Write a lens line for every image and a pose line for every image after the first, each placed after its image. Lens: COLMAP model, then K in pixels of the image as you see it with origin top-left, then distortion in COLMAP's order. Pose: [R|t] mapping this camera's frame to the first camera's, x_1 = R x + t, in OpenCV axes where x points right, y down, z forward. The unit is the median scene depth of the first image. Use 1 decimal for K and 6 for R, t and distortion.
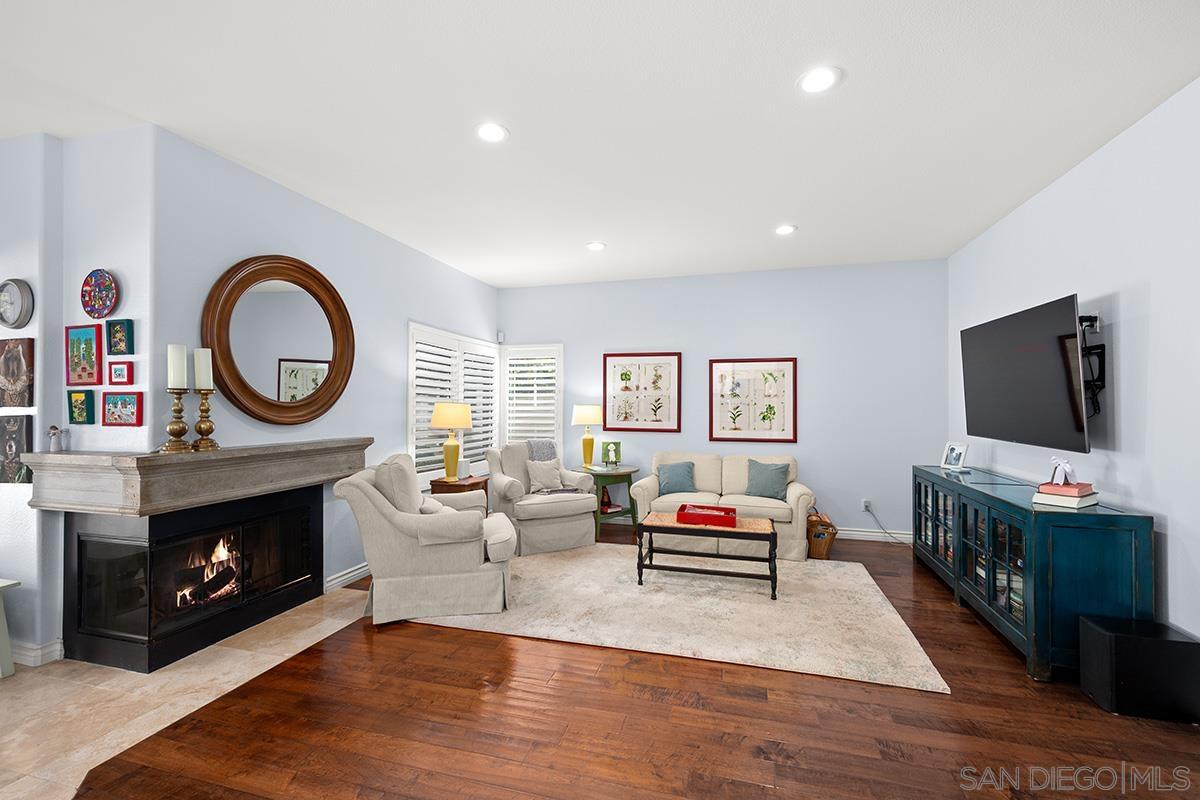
lens RADIAL K [[504.2, 0, 600.4], [0, 504.2, 409.2], [0, 0, 1]] dist [0.000299, 0.000003]
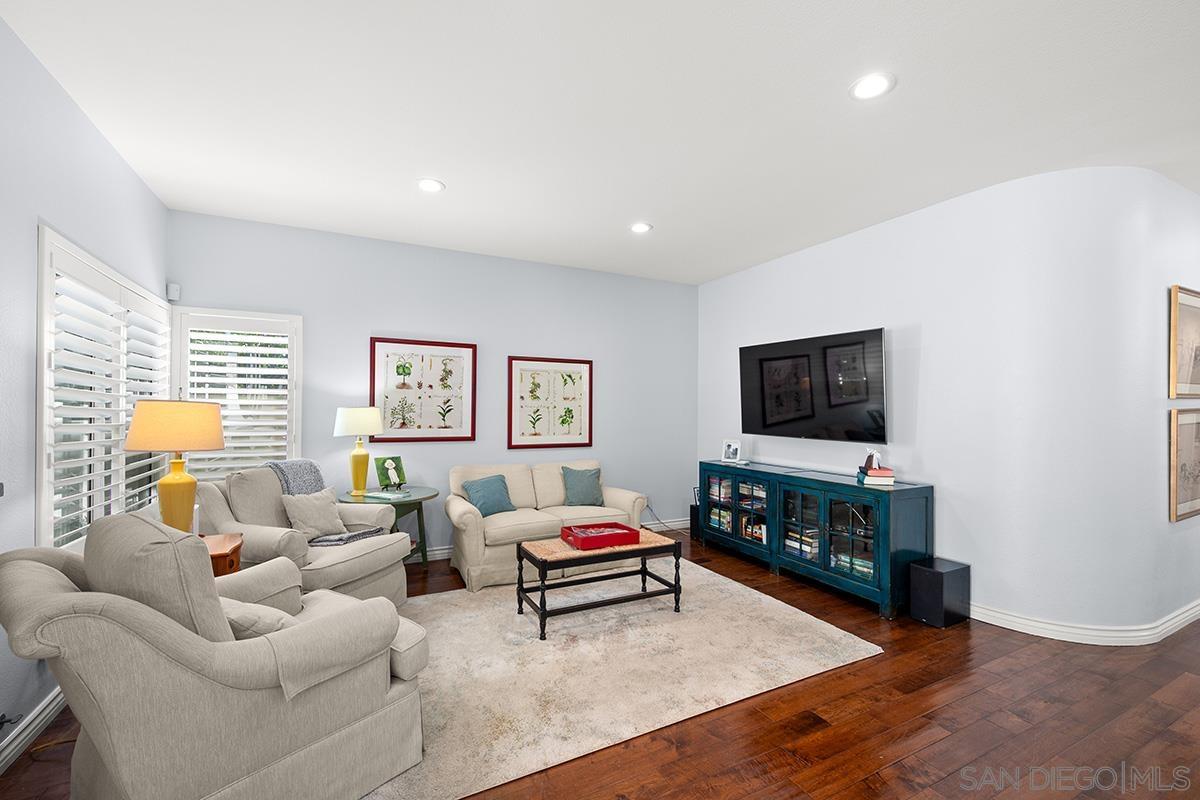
lens RADIAL K [[504.2, 0, 600.4], [0, 504.2, 409.2], [0, 0, 1]] dist [0.000299, 0.000003]
pose [[0.731085, 0.002340, 0.682283, -0.314408], [0.001777, 0.999984, -0.005333, -0.001282], [-0.682284, 0.005111, 0.731069, 0.302328]]
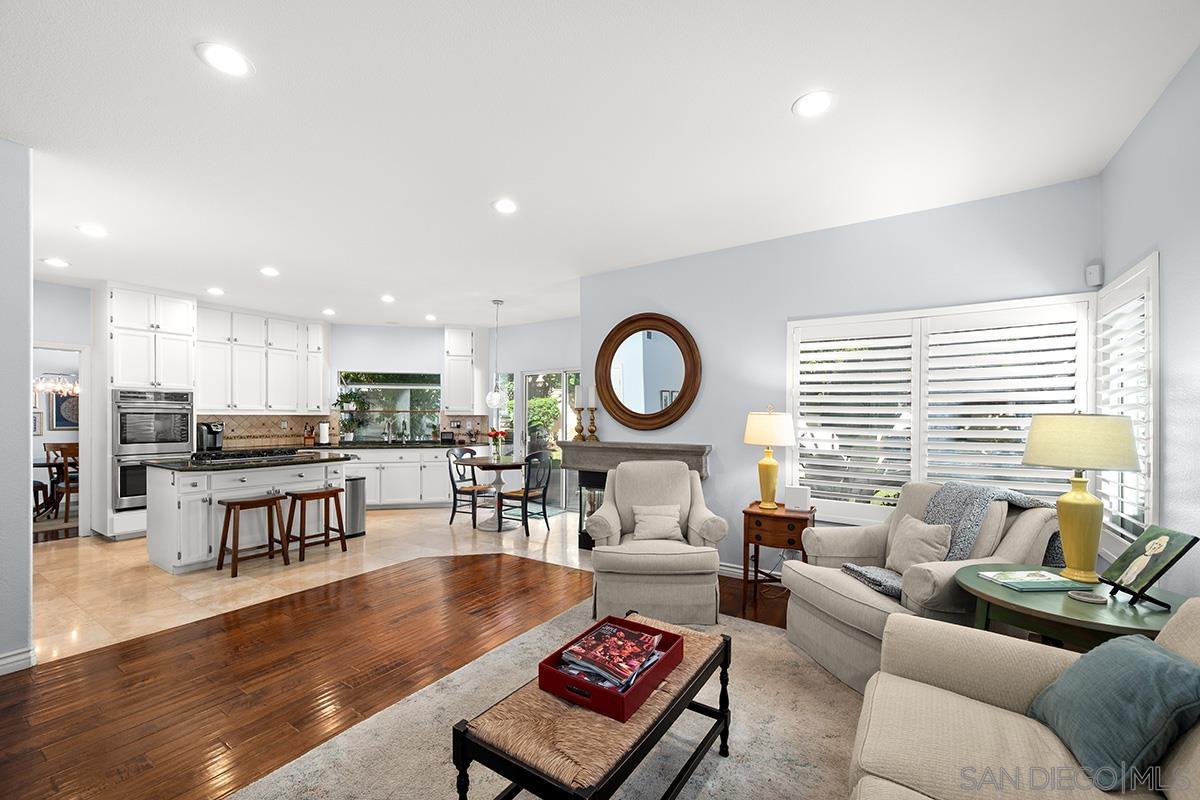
lens RADIAL K [[486.3, 0, 605.4], [0, 486.3, 418.2], [0, 0, 1]] dist [0.000610, -0.000166]
pose [[-0.301792, 0.001020, -0.953373, 0.524498], [-0.007632, 0.999965, 0.003486, -0.005260], [0.953343, 0.008328, -0.301774, 0.945769]]
